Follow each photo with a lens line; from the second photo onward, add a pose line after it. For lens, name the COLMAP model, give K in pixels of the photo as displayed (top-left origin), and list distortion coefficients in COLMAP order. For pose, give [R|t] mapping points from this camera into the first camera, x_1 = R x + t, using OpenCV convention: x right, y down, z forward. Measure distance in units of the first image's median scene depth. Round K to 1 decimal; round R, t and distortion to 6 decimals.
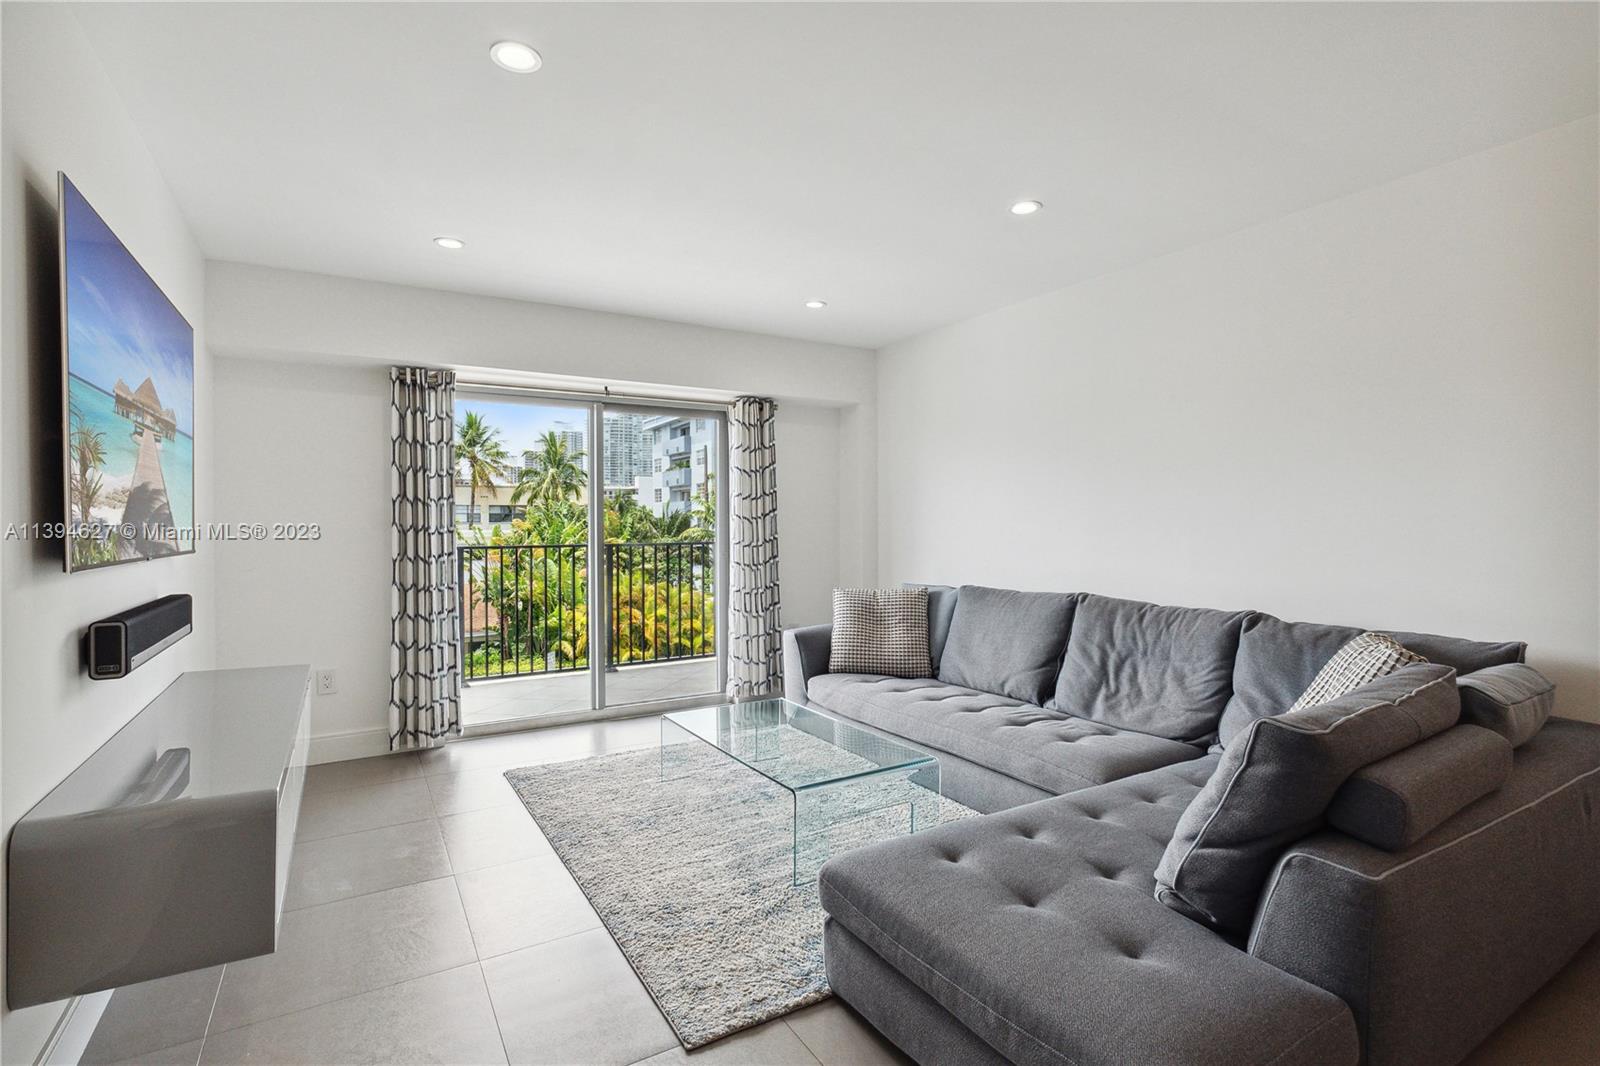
lens RADIAL K [[758.6, 0, 802.4], [0, 758.6, 535.0], [0, 0, 1]] dist [0.002387, 0.000228]
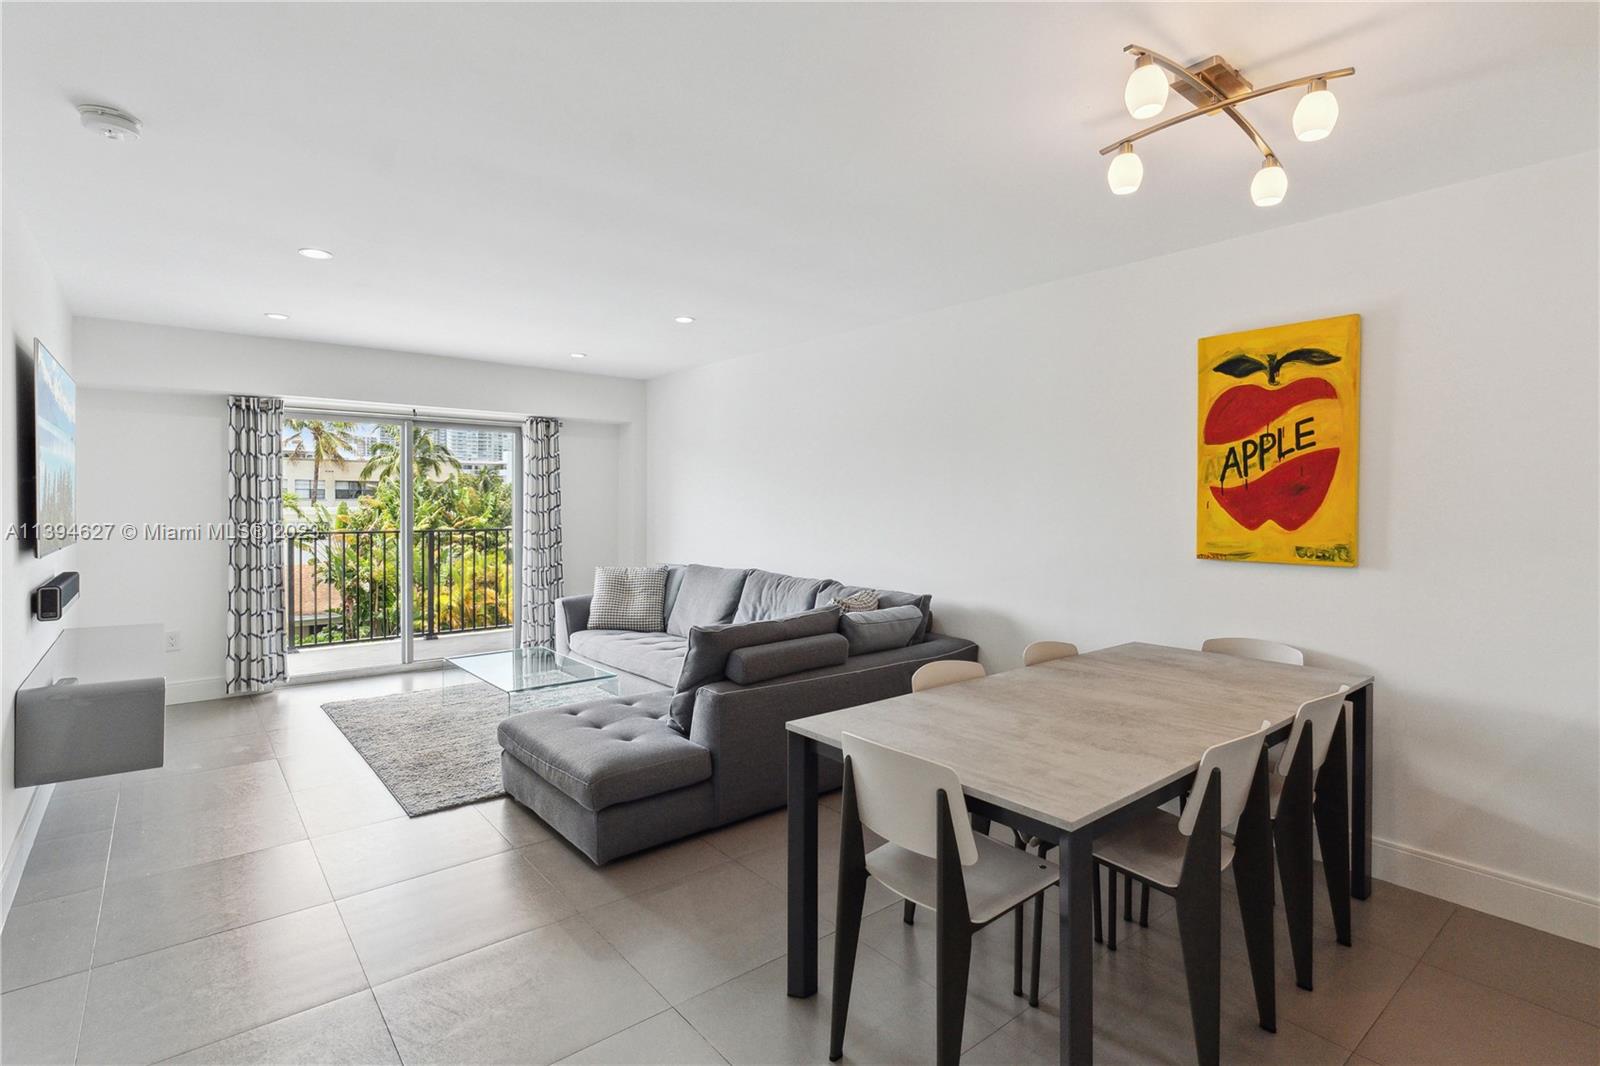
lens RADIAL K [[772.1, 0, 810.1], [0, 772.1, 517.2], [0, 0, 1]] dist [0.001210, -0.000167]
pose [[0.987627, 0.006417, 0.156690, 0.213217], [-0.007142, 0.999966, 0.004063, -0.026413], [-0.156659, -0.005132, 0.987639, -0.419820]]
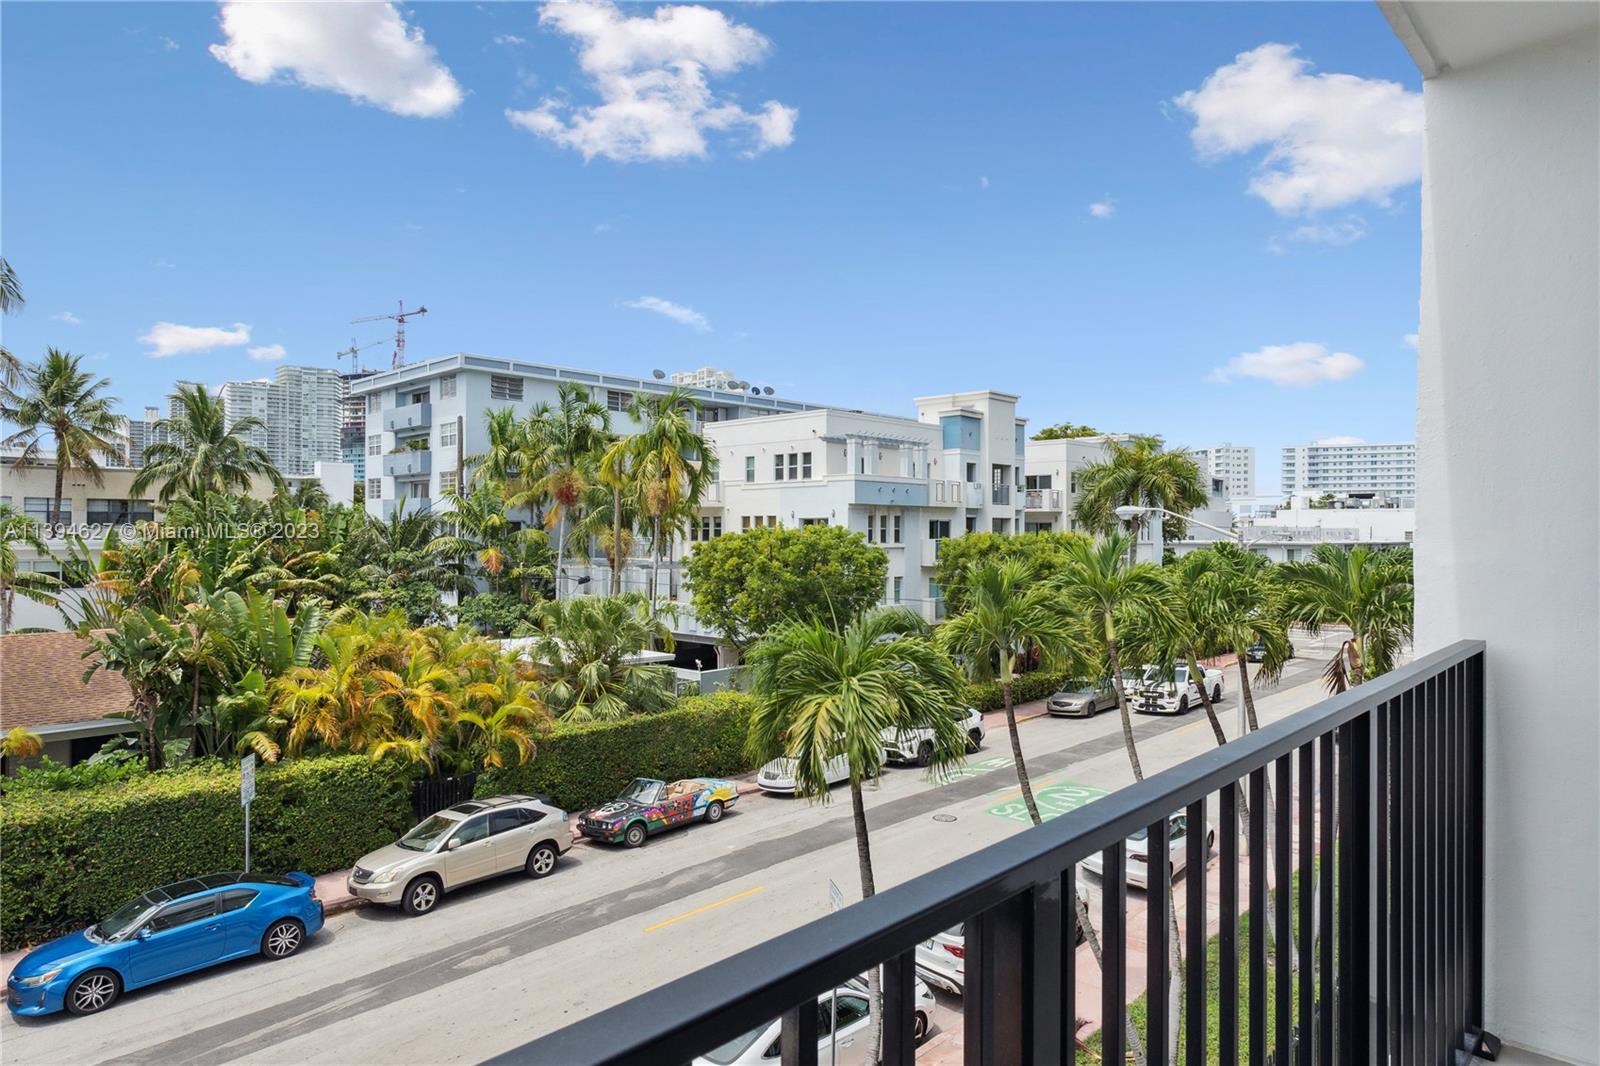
lens RADIAL K [[916.0, 0, 800.0], [0, 916.0, 533.0], [0, 0, 1]] dist [-0.004205, 0.000613]
pose [[0.959202, 0.006119, 0.282654, -0.741135], [-0.003219, 0.999937, -0.010723, -0.051650], [-0.282702, 0.009375, 0.959162, 1.249716]]
